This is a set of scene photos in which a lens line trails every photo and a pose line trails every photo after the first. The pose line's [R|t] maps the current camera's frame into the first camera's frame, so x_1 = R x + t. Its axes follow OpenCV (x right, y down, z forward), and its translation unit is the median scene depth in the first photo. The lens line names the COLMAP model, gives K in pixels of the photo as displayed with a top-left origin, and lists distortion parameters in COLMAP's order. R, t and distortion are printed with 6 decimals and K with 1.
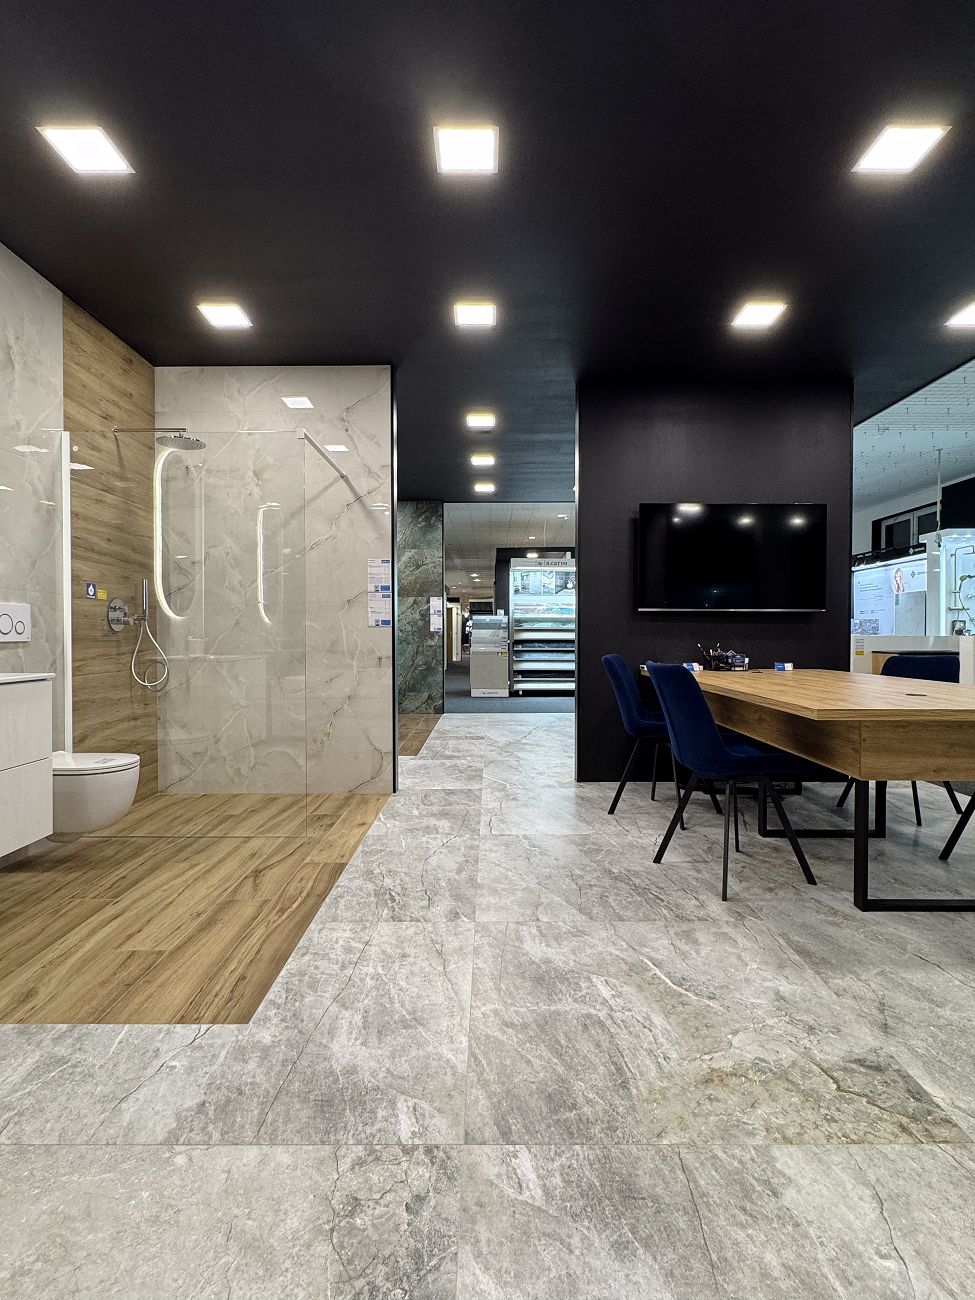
lens RADIAL K [[661.2, 0, 492.4], [0, 661.2, 647.2], [0, 0, 1]] dist [-0.001603, -0.000598]
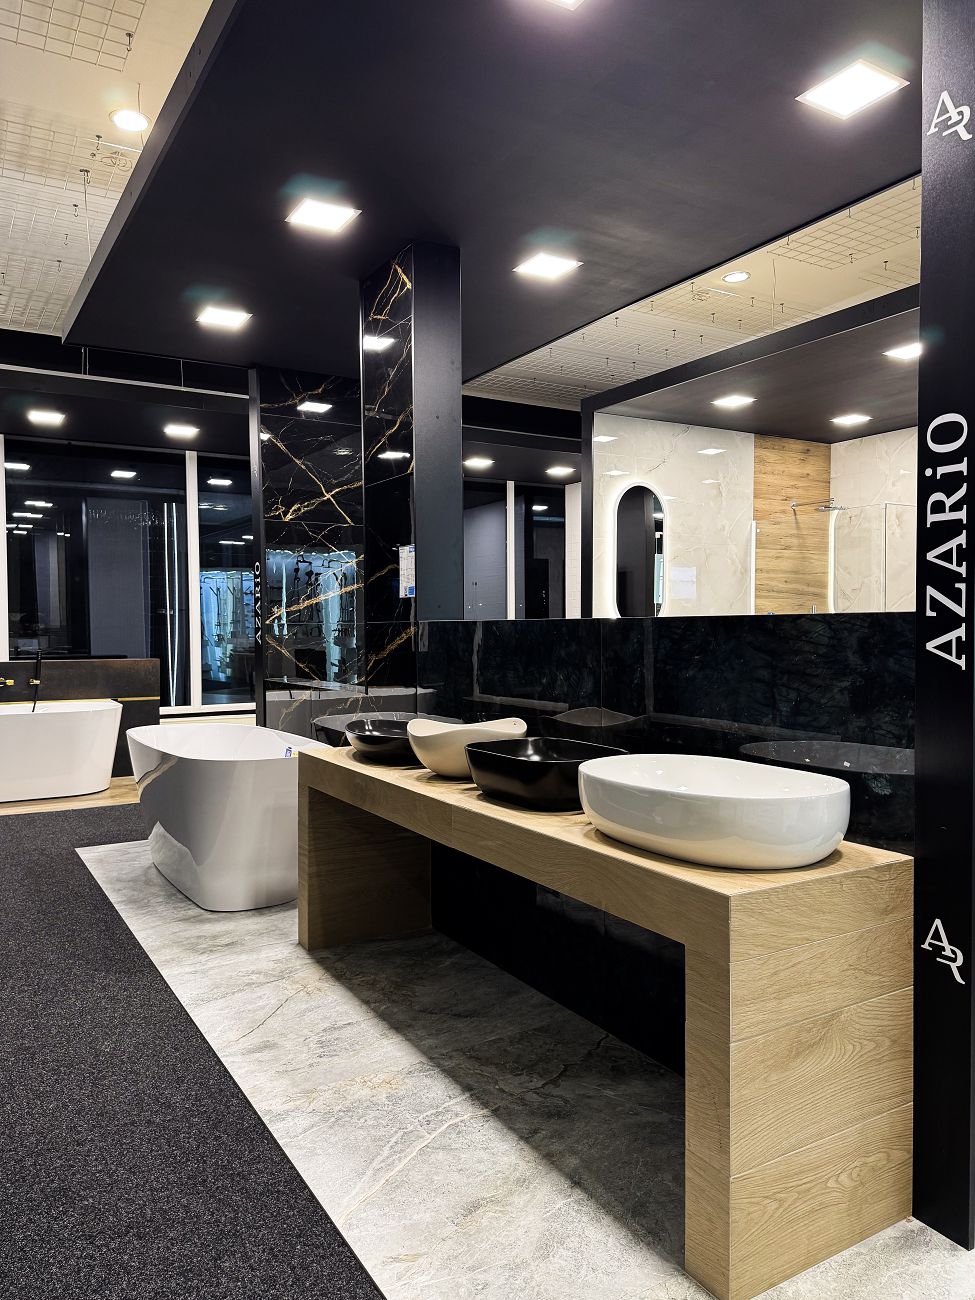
lens RADIAL K [[930.5, 0, 489.4], [0, 930.5, 657.2], [0, 0, 1]] dist [0.134477, -0.259862]
pose [[0.512340, 0.027909, -0.858329, 1.154932], [-0.010793, 0.999602, 0.026061, -0.052456], [0.858715, -0.004088, 0.512437, -0.843363]]
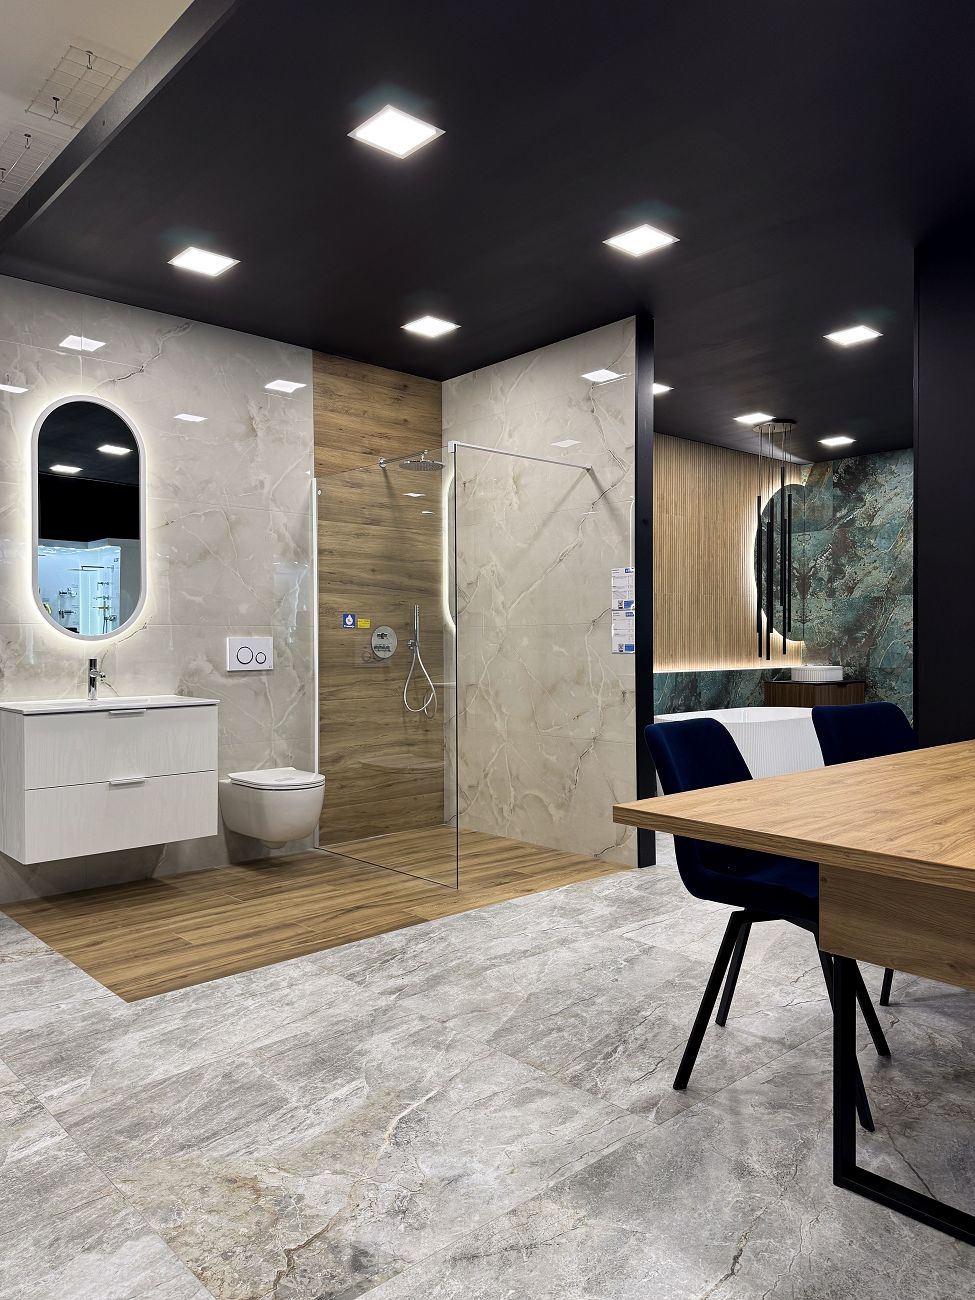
lens RADIAL K [[926.8, 0, 486.5], [0, 926.8, 655.3], [0, 0, 1]] dist [0.145123, -0.249635]
pose [[0.671971, 0.008869, -0.740524, 0.804738], [-0.009005, 0.999952, 0.003804, -0.046188], [0.740523, 0.004112, 0.672019, 0.192982]]
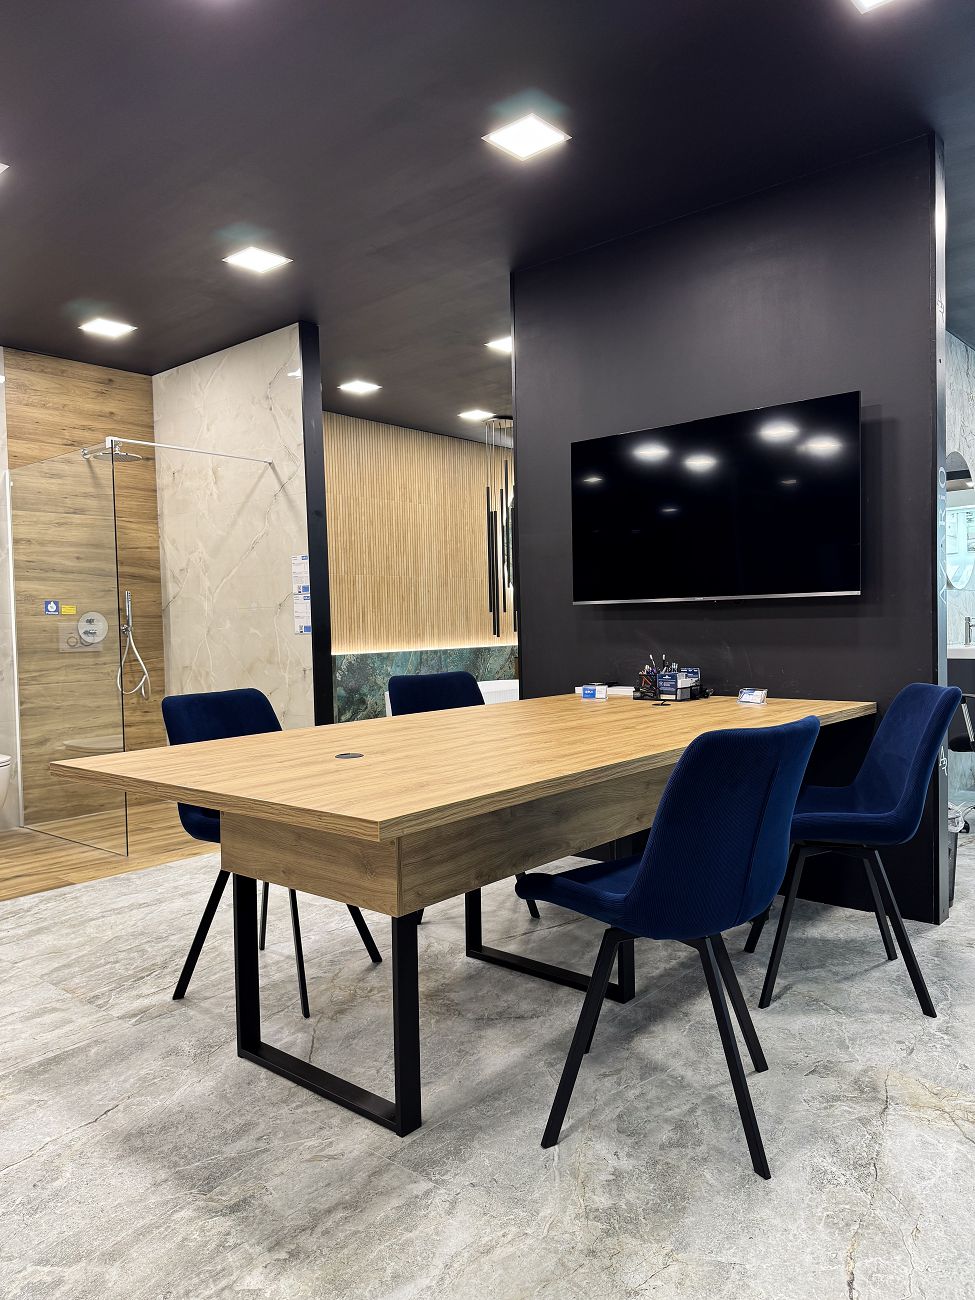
lens RADIAL K [[930.5, 0, 489.4], [0, 930.5, 657.2], [0, 0, 1]] dist [0.134477, -0.259862]
pose [[0.756009, 0.008053, -0.654512, 1.199465], [0.011790, 0.999595, 0.025916, -0.043102], [0.654455, -0.027310, 0.755607, 0.351841]]
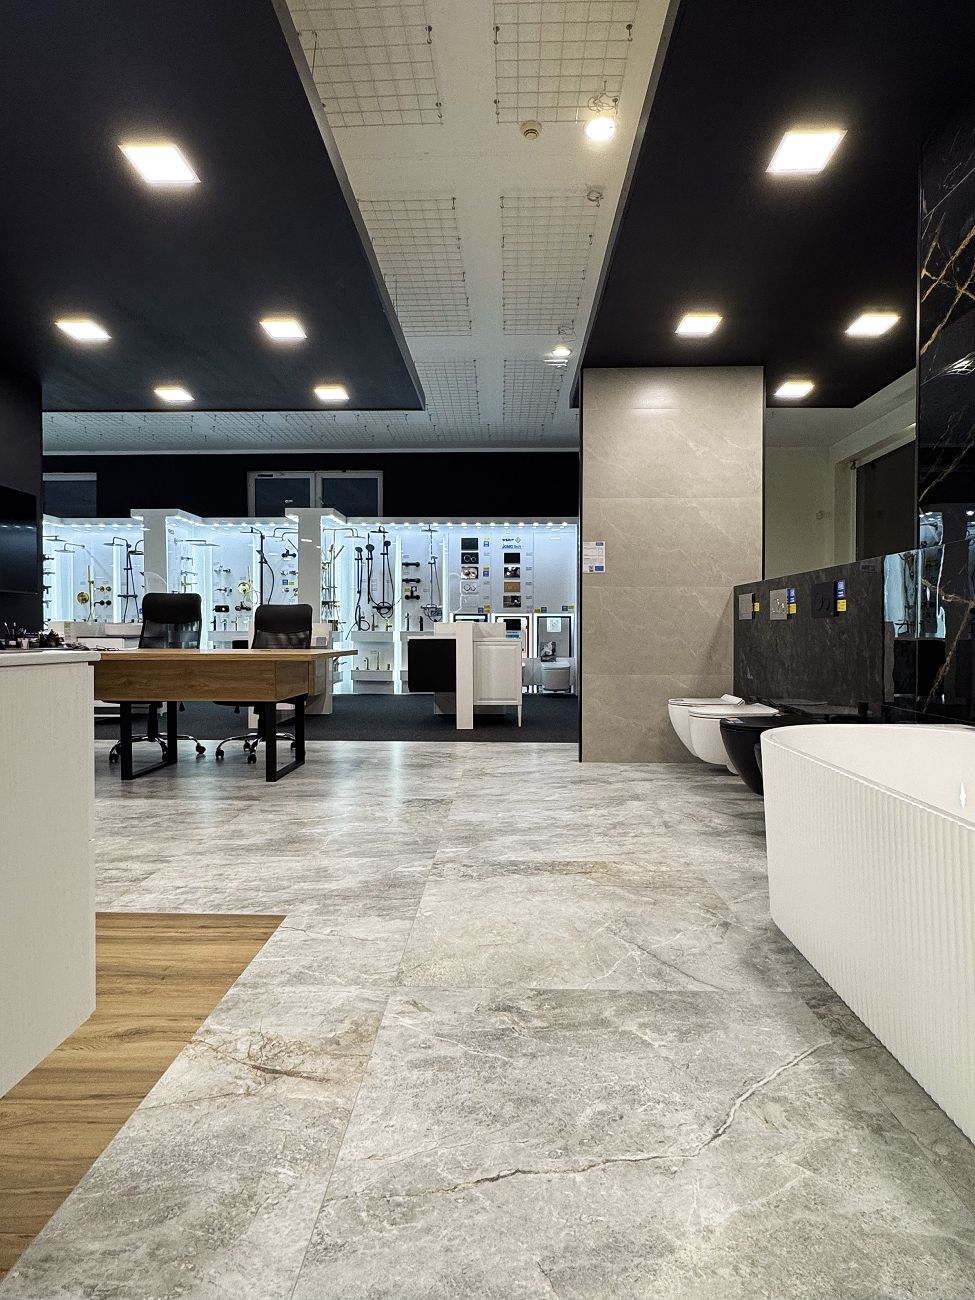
lens RADIAL K [[713.4, 0, 487.5], [0, 713.4, 650.0], [0, 0, 1]] dist [-0.006168, -0.000751]
pose [[0.028620, -0.025632, 0.999262, -0.997137], [0.014054, 0.999583, 0.025237, 0.031274], [-0.999492, 0.013322, 0.028969, 0.350698]]
